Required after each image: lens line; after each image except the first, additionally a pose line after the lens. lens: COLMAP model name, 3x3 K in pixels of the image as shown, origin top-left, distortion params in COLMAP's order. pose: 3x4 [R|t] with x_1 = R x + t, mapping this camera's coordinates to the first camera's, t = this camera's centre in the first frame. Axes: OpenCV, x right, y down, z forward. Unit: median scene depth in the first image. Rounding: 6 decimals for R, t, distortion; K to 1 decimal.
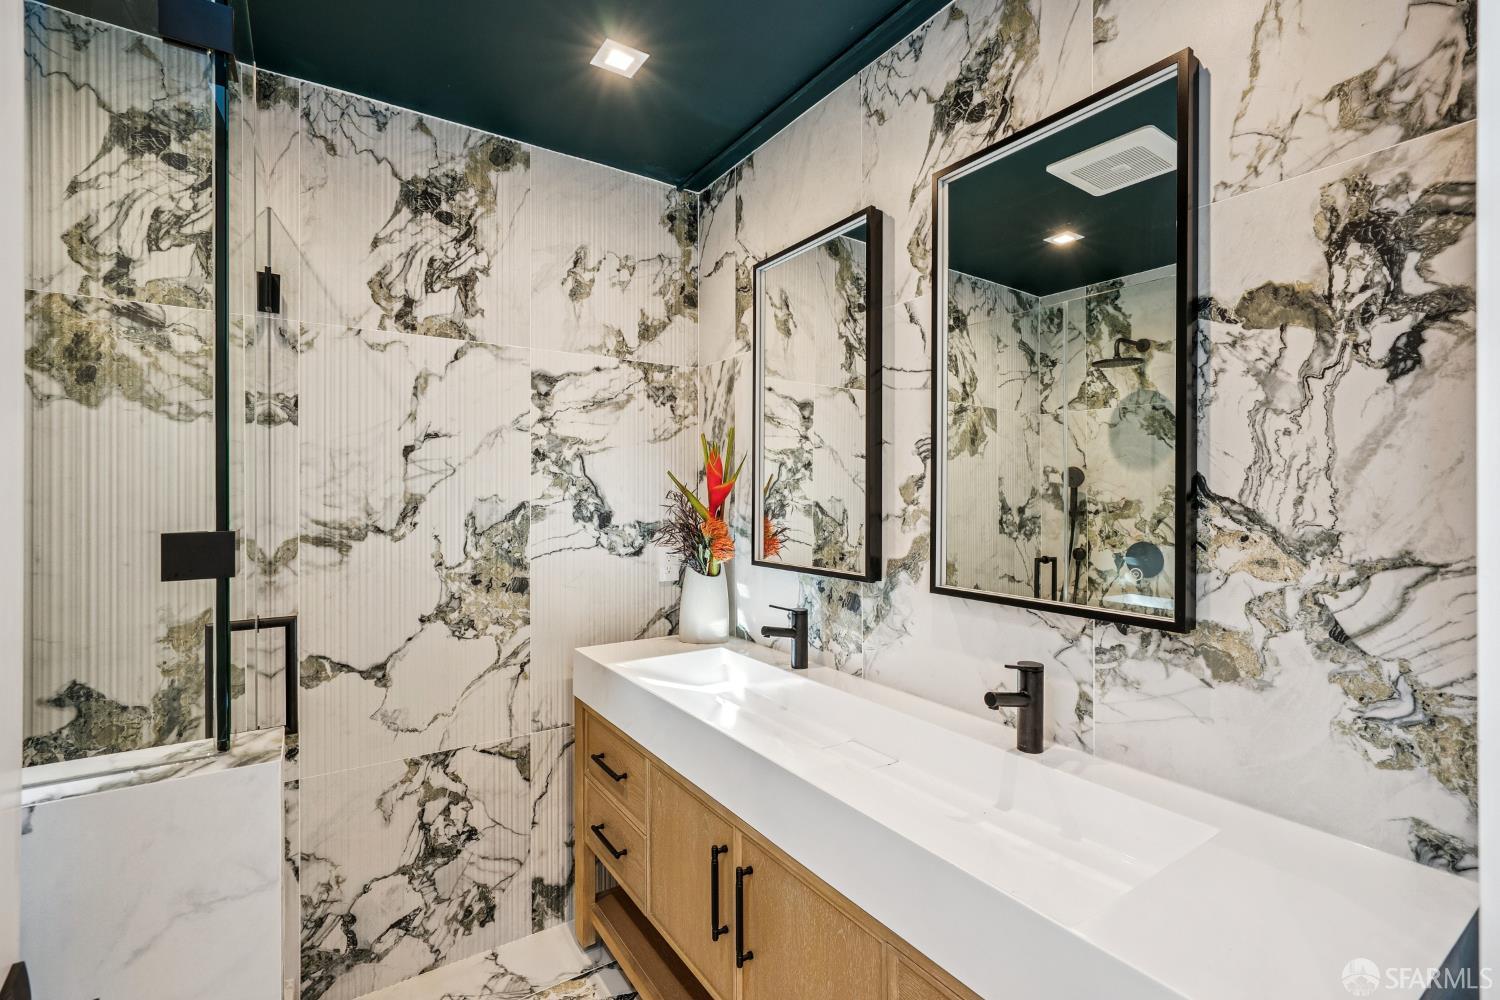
lens RADIAL K [[666.8, 0, 750.0], [0, 666.8, 495.8], [0, 0, 1]] dist [-0.009735, 0.004711]
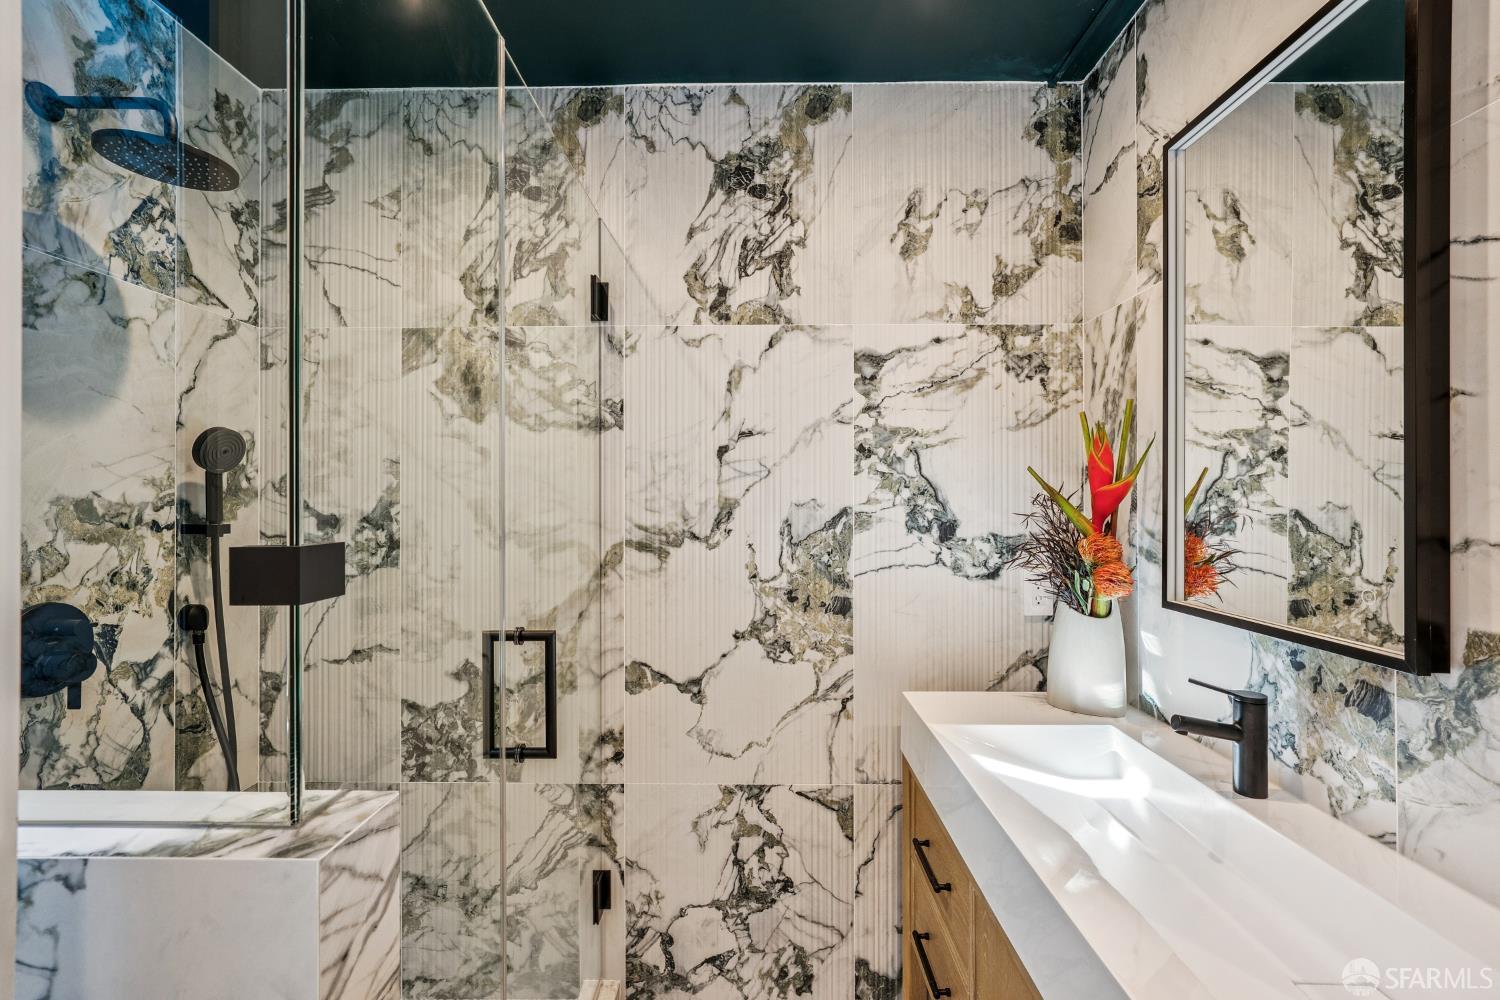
lens RADIAL K [[666.8, 0, 750.0], [0, 666.8, 495.8], [0, 0, 1]] dist [-0.009735, 0.004711]
pose [[0.823928, -0.002482, -0.566690, 0.039976], [-0.000928, 0.999983, -0.005728, -0.000846], [0.566694, 0.005245, 0.823912, 0.245257]]
